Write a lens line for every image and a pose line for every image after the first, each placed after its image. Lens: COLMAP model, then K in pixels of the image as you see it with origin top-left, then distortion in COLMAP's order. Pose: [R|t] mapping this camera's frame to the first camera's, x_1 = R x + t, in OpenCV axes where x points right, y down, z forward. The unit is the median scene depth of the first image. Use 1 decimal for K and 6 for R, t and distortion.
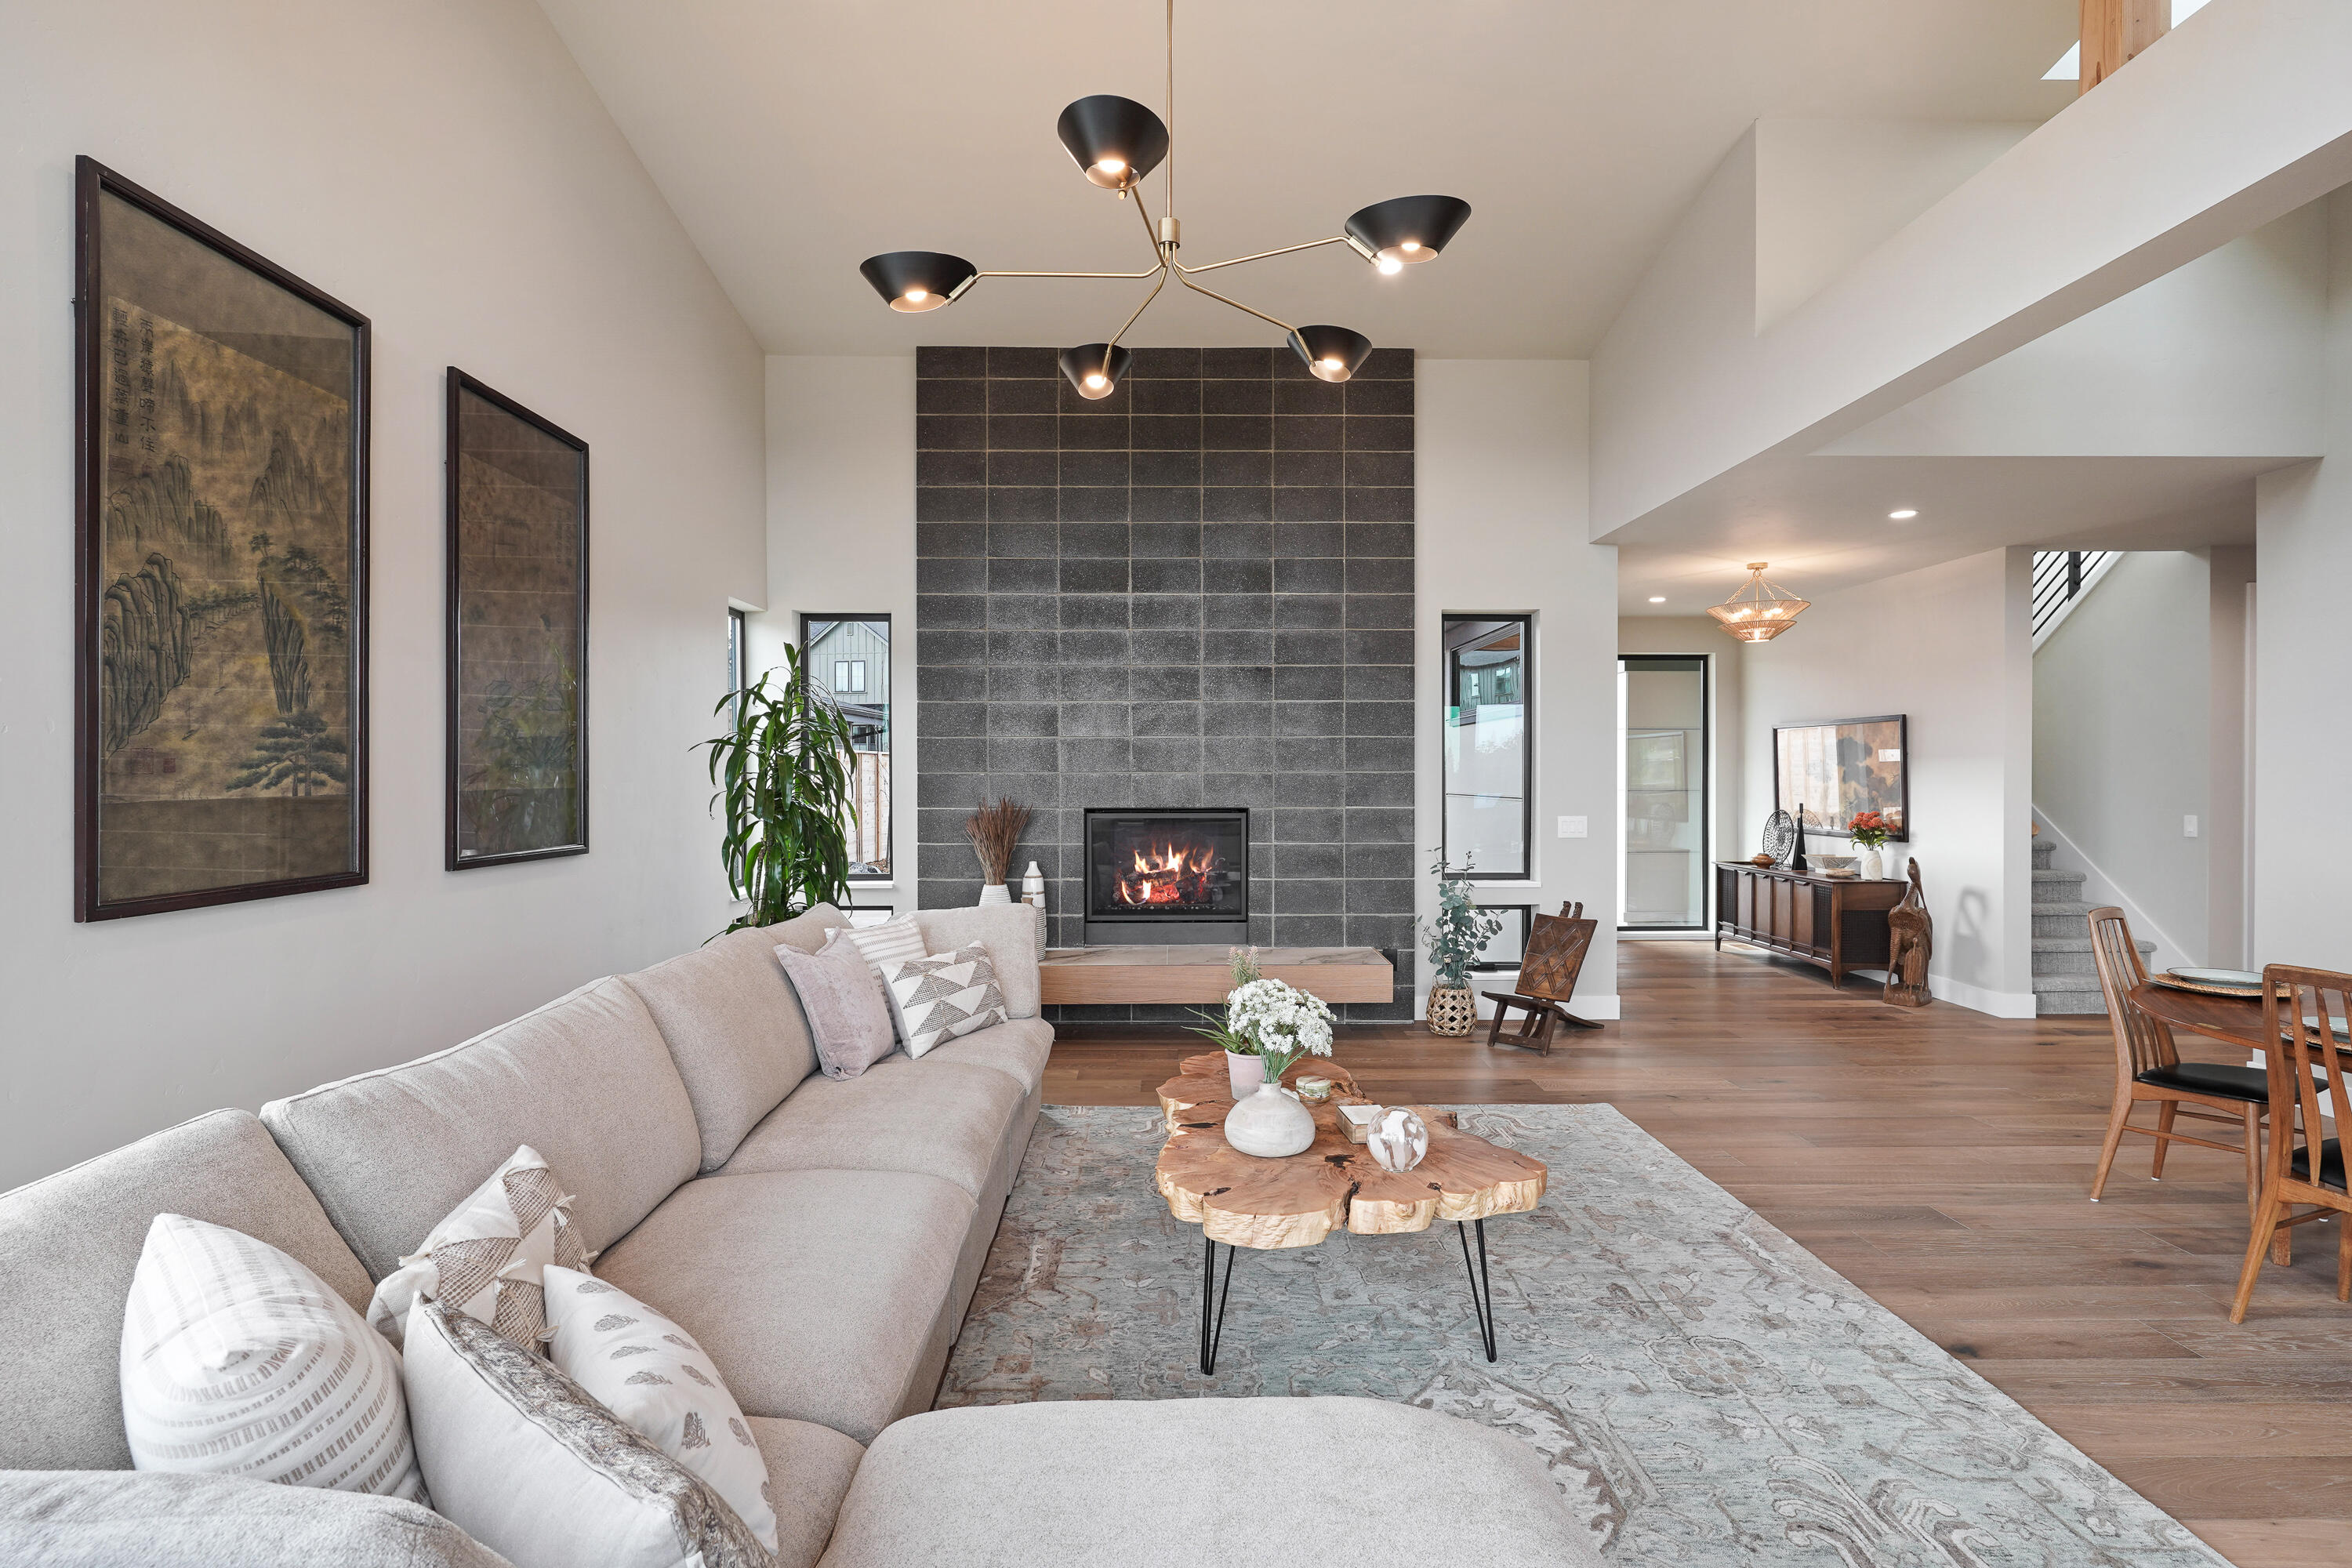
lens RADIAL K [[1122.2, 0, 1180.7], [0, 1122.2, 790.1], [0, 0, 1]] dist [-0.004528, 0.001507]
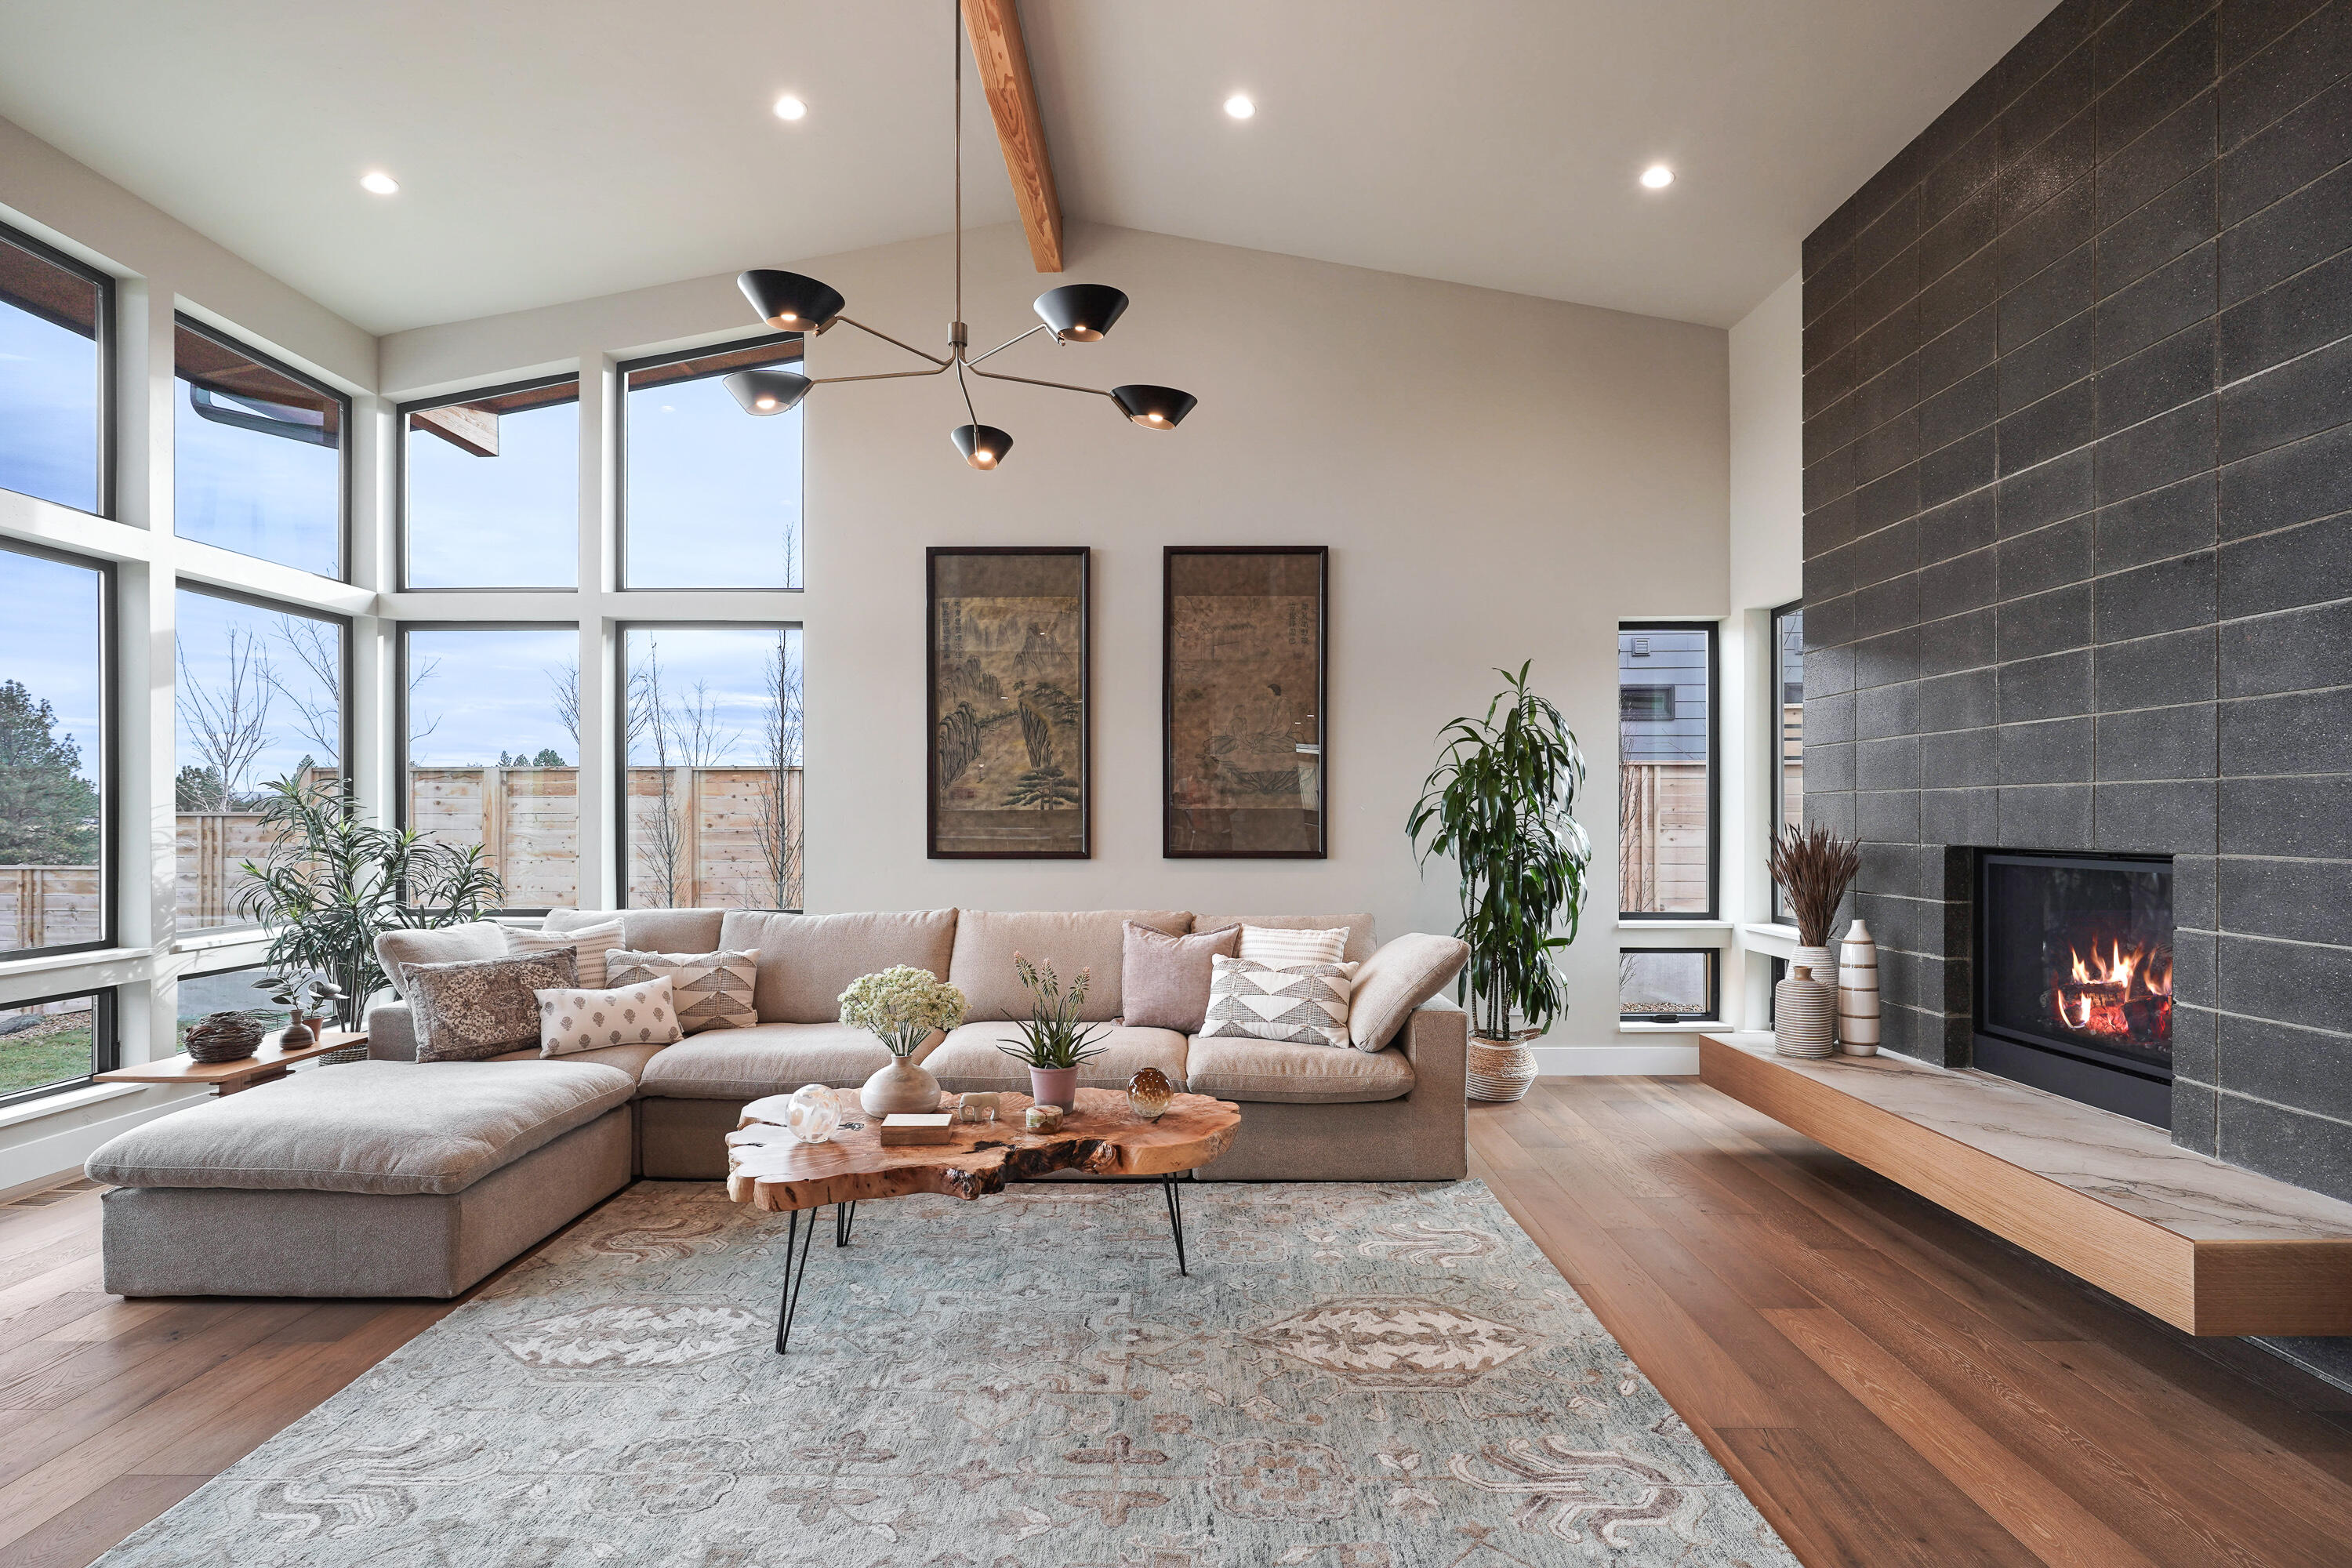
lens RADIAL K [[1144.8, 0, 1170.7], [0, 1144.8, 821.2], [0, 0, 1]] dist [-0.005979, 0.001277]
pose [[-0.021822, 0.005522, -0.999747, 0.573360], [-0.013521, 0.999892, 0.005818, 0.005207], [0.999670, 0.013644, -0.021745, 0.600067]]
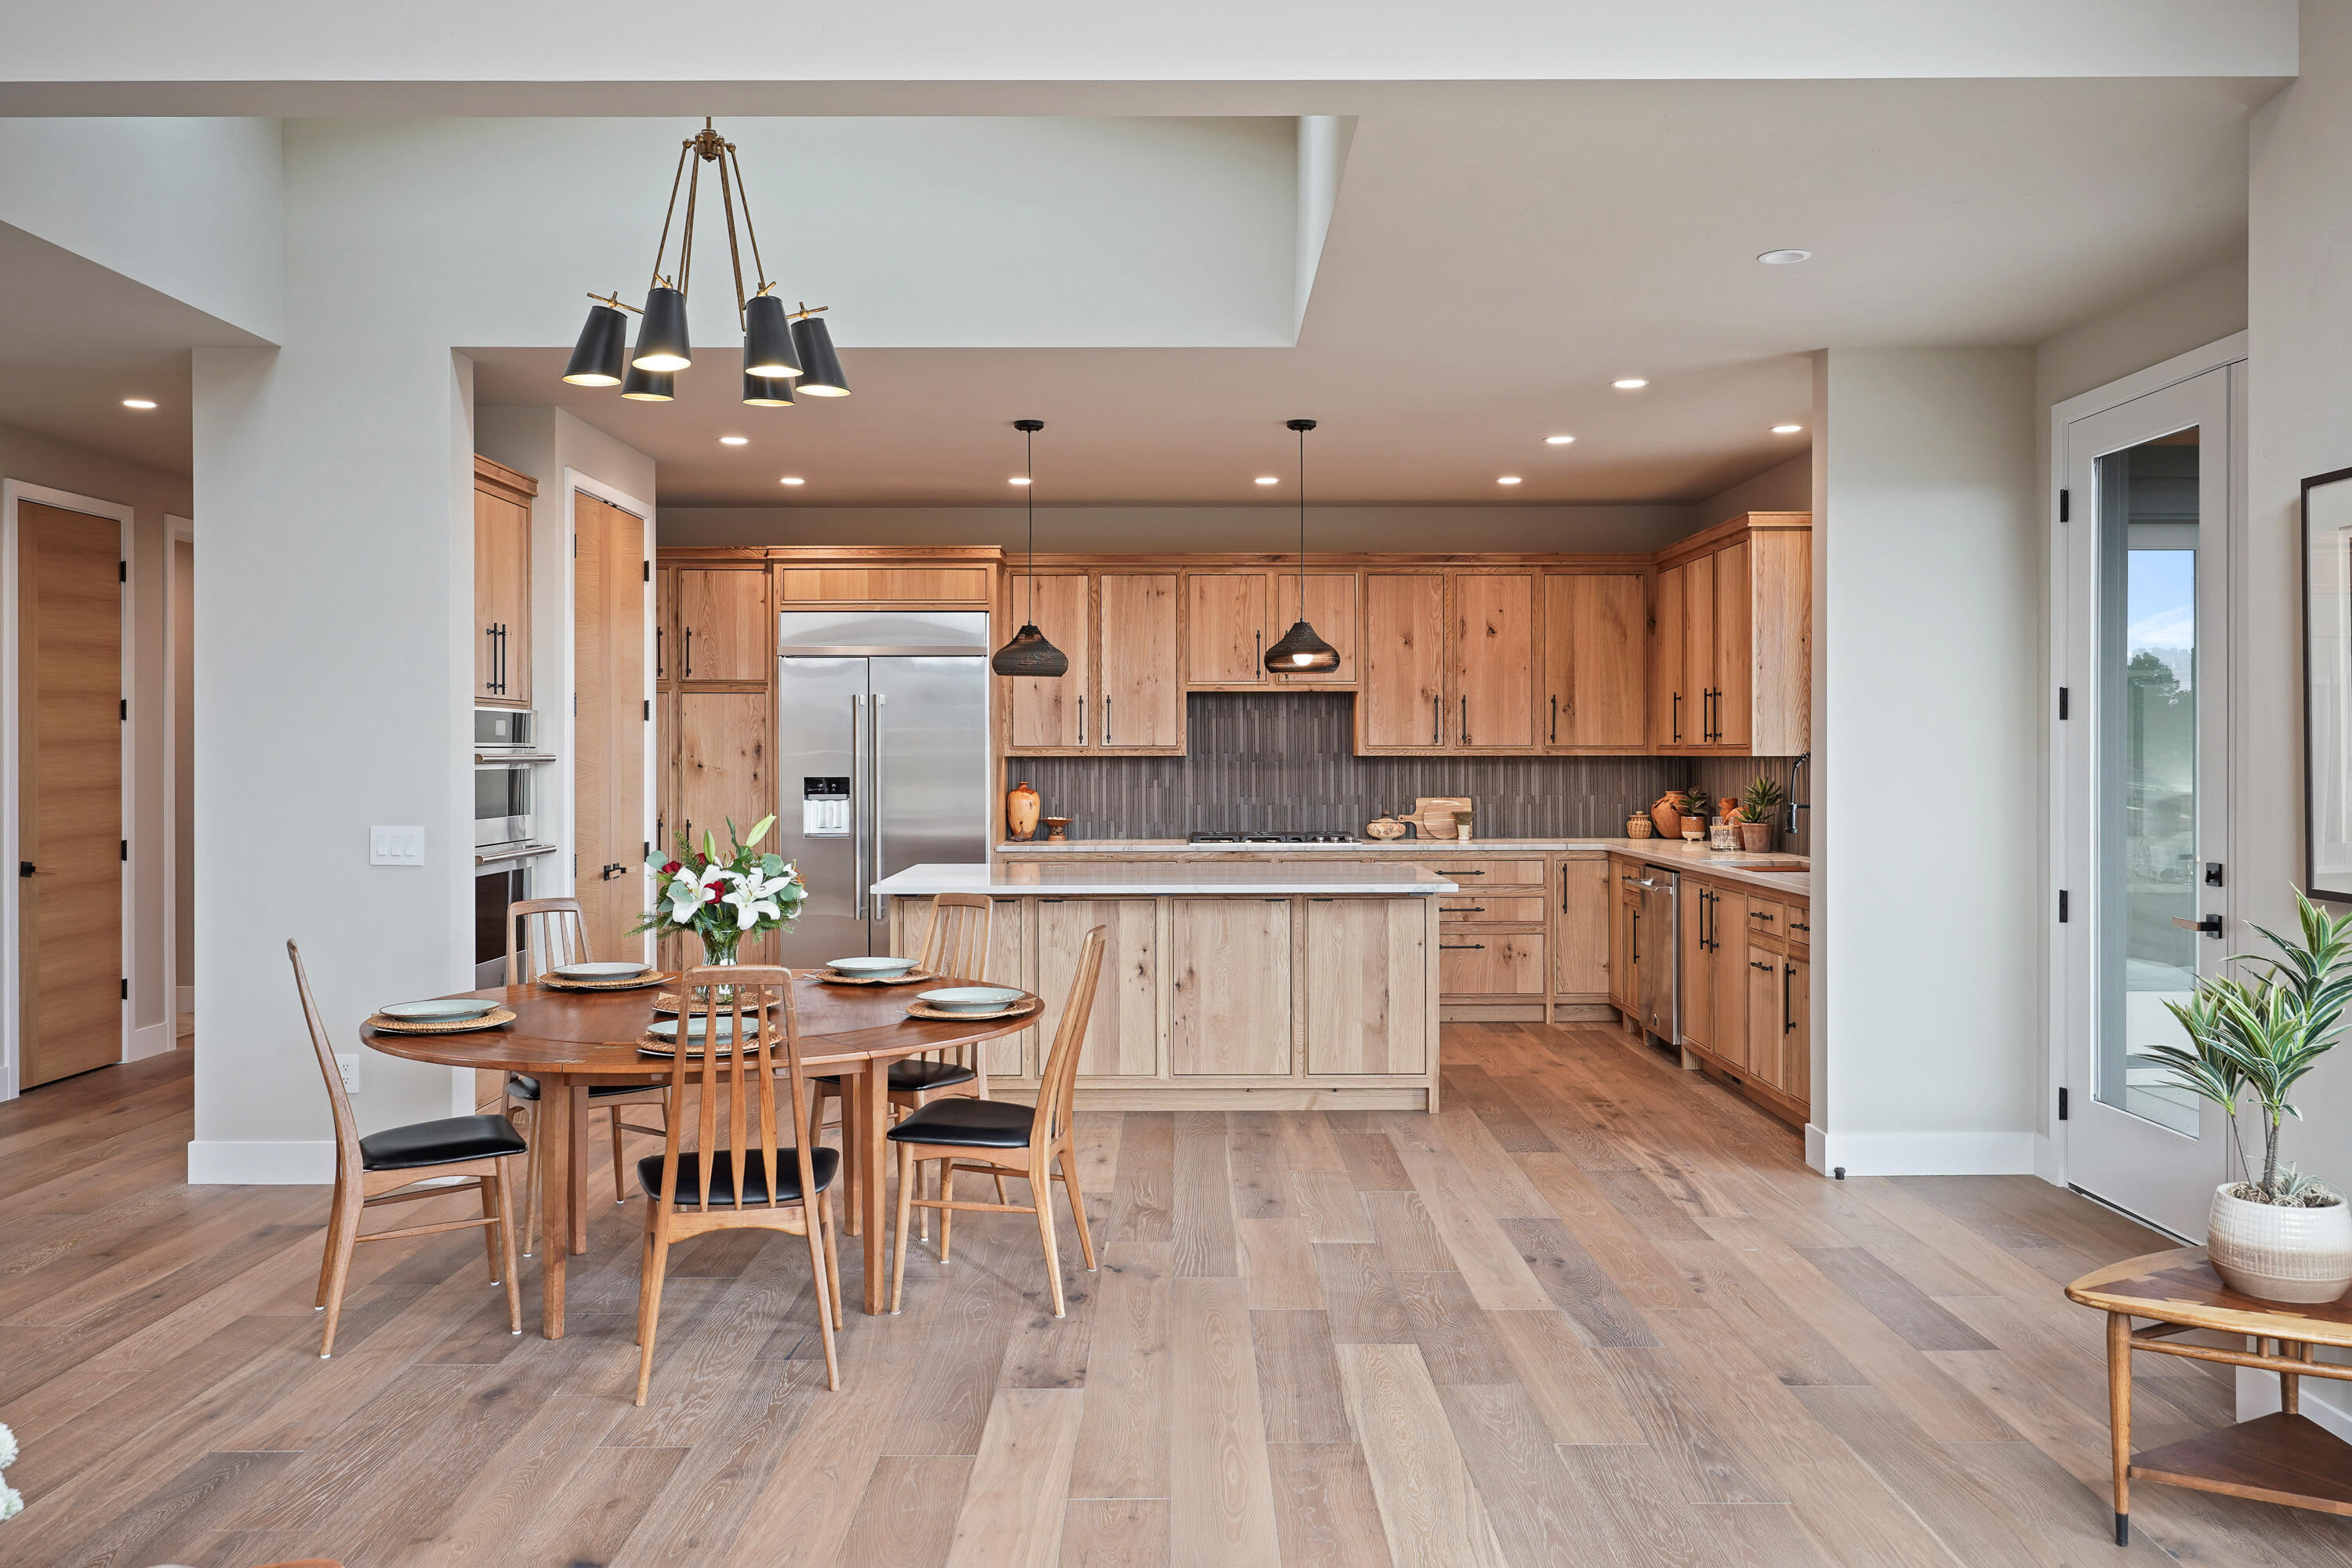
lens RADIAL K [[1840.3, 0, 1179.0], [0, 1840.3, 758.2], [0, 0, 1]] dist [0.006112, -0.010673]
pose [[0.008669, -0.001782, 0.999961, -0.202836], [0.014407, 0.999895, 0.001657, -0.001765], [-0.999859, 0.014392, 0.008694, 0.272640]]
